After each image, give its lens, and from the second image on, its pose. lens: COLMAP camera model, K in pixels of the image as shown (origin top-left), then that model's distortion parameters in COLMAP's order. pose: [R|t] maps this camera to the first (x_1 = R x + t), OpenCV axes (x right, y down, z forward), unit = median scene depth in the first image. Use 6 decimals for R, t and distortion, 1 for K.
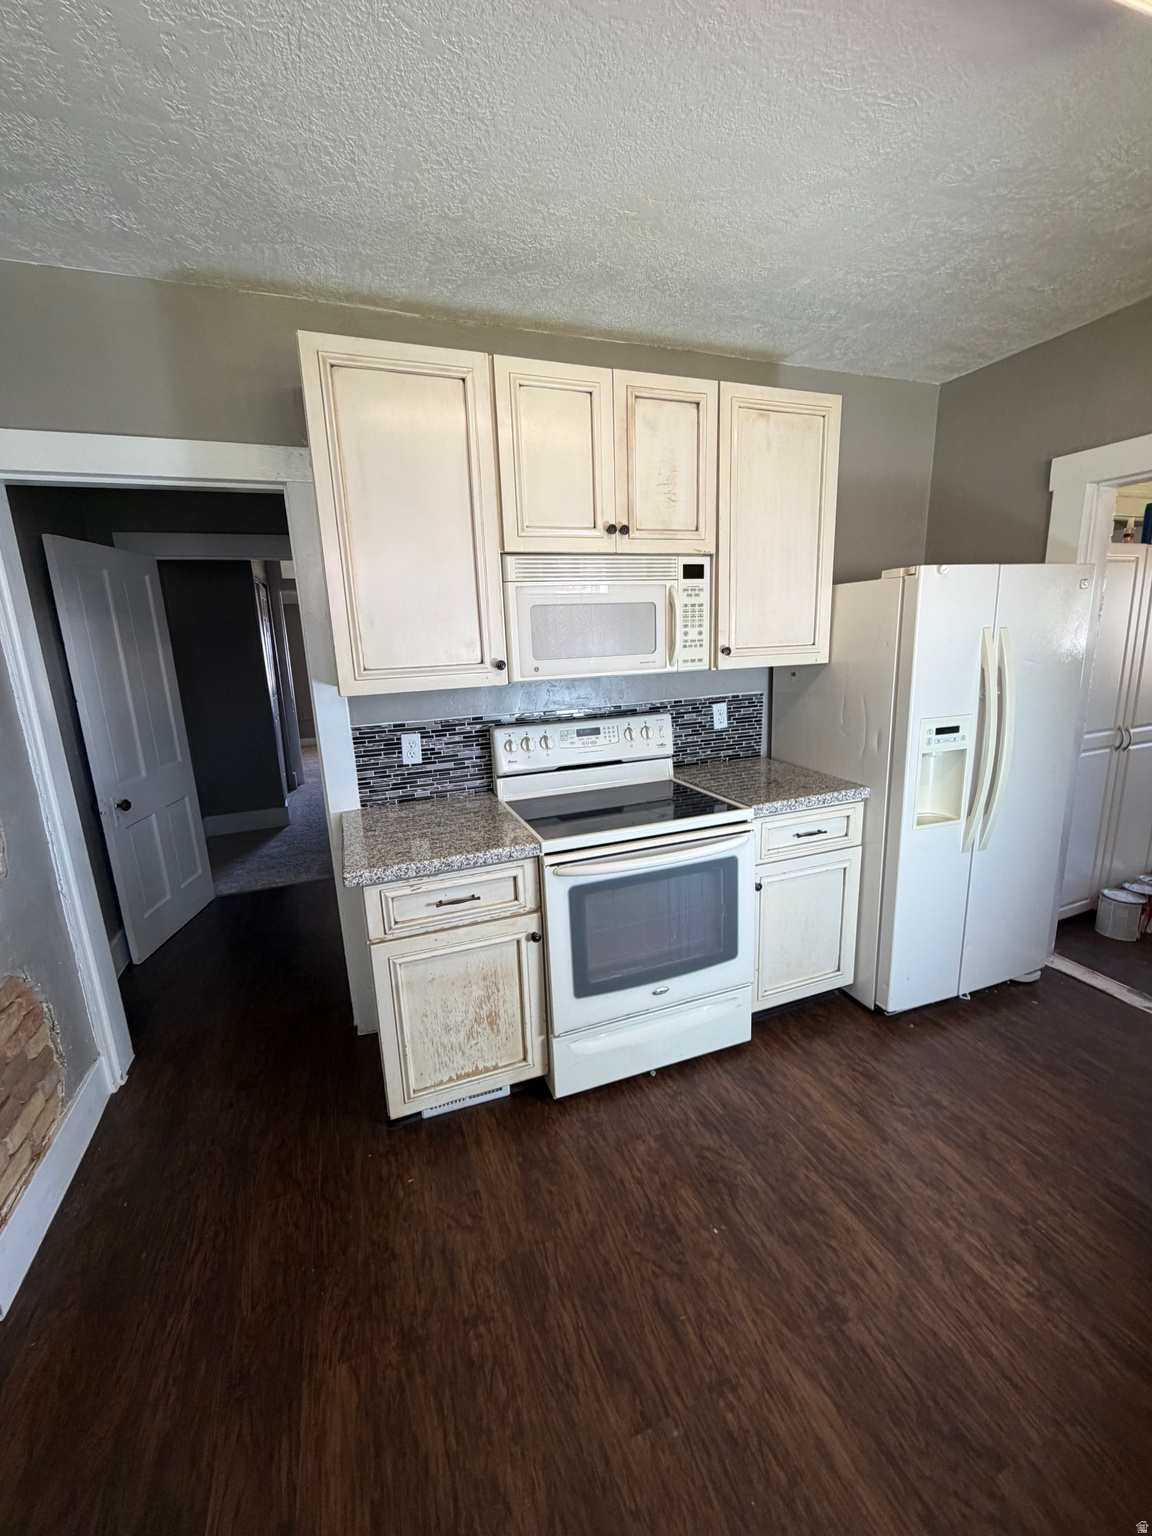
lens RADIAL K [[611.6, 0, 576.1], [0, 611.6, 765.6], [0, 0, 1]] dist [-0.004891, 0.001250]
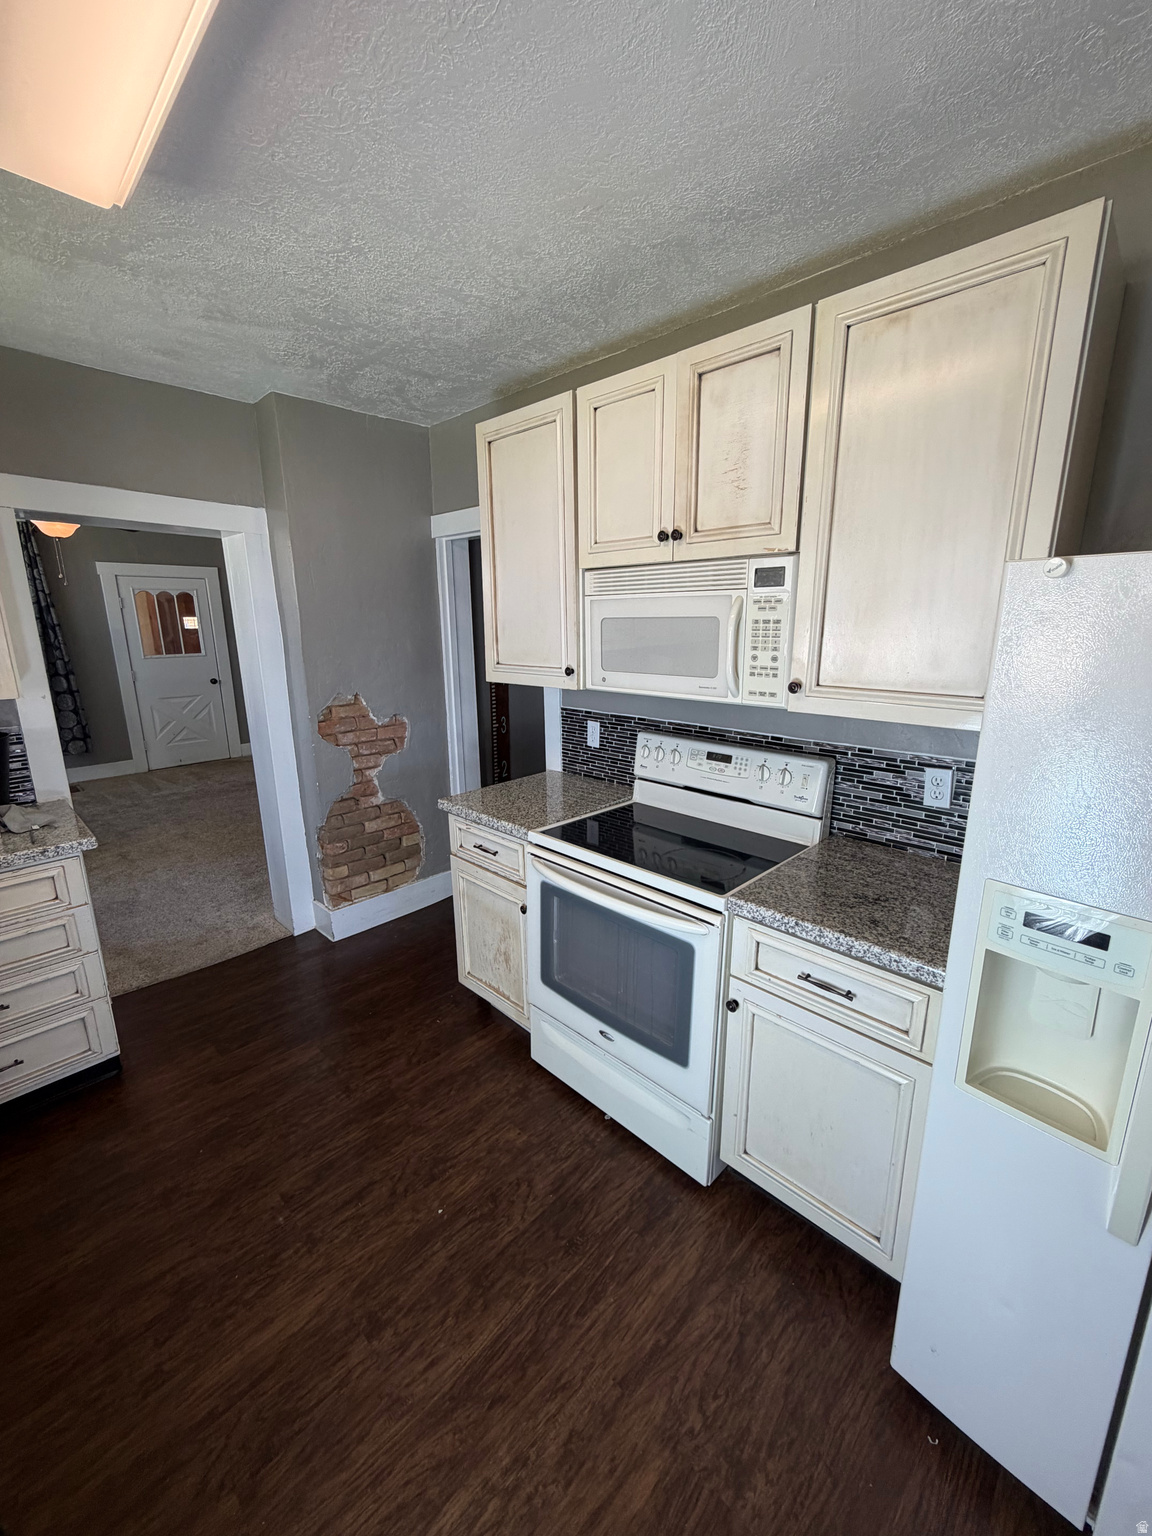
lens RADIAL K [[611.6, 0, 580.5], [0, 611.6, 765.8], [0, 0, 1]] dist [-0.004891, 0.001250]
pose [[0.426416, 0.244648, -0.870814, 0.919050], [-0.207380, 0.963526, 0.169146, -0.196554], [0.880433, 0.108462, 0.461598, 0.538461]]
